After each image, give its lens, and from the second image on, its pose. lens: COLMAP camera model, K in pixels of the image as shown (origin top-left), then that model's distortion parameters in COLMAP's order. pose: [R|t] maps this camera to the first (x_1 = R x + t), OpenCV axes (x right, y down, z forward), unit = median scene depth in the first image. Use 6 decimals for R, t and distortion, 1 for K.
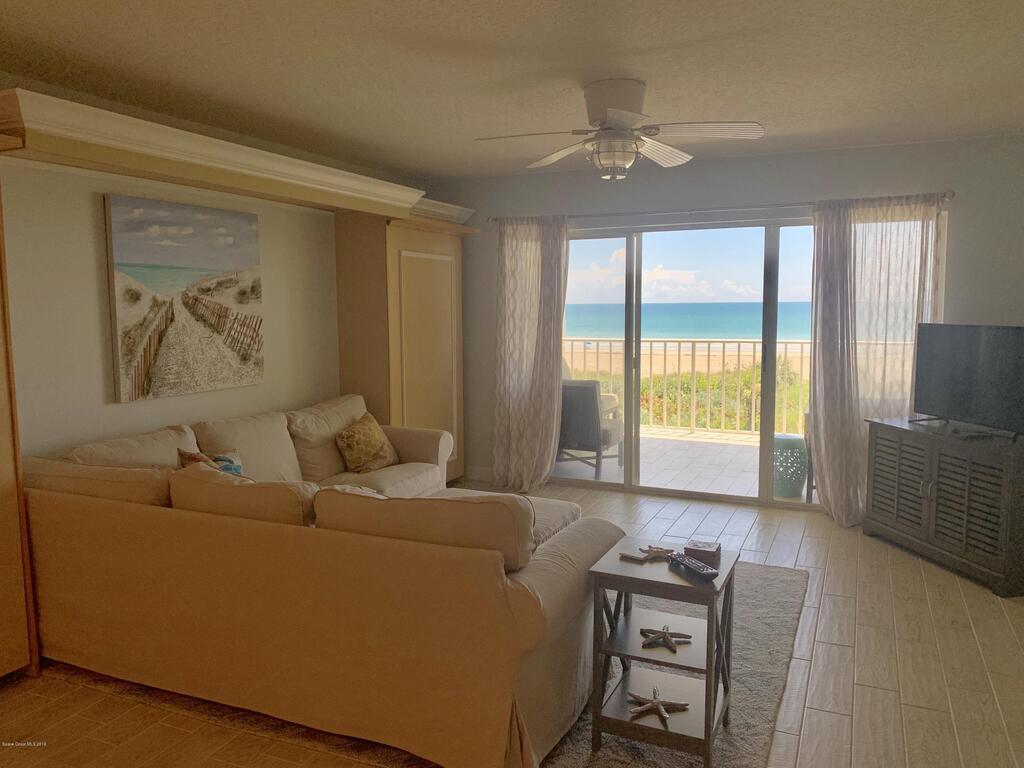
lens RADIAL K [[789.8, 0, 511.1], [0, 789.8, 383.4], [0, 0, 1]] dist [0.033071, -0.012262]
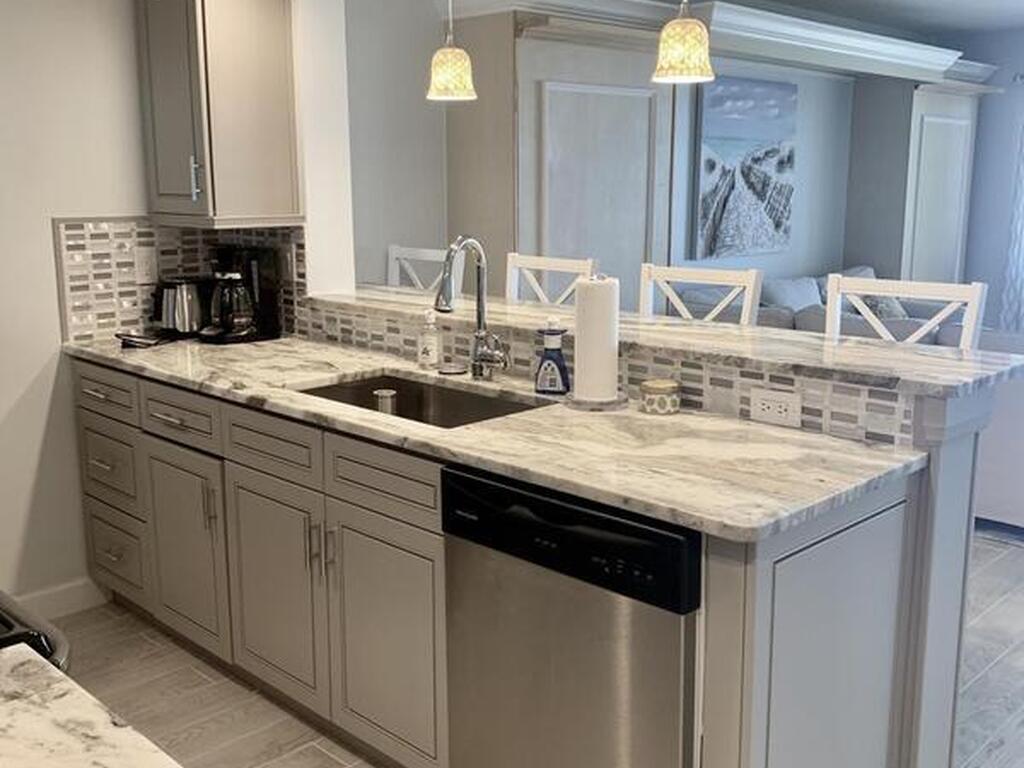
lens RADIAL K [[1047.7, 0, 512.9], [0, 1047.7, 385.3], [0, 0, 1]] dist [0.002554, 0.000000]
pose [[0.939164, 0.071875, -0.335865, -0.192460], [-0.038550, 0.993739, 0.104864, 0.048643], [0.341299, -0.085537, 0.936055, -0.452798]]
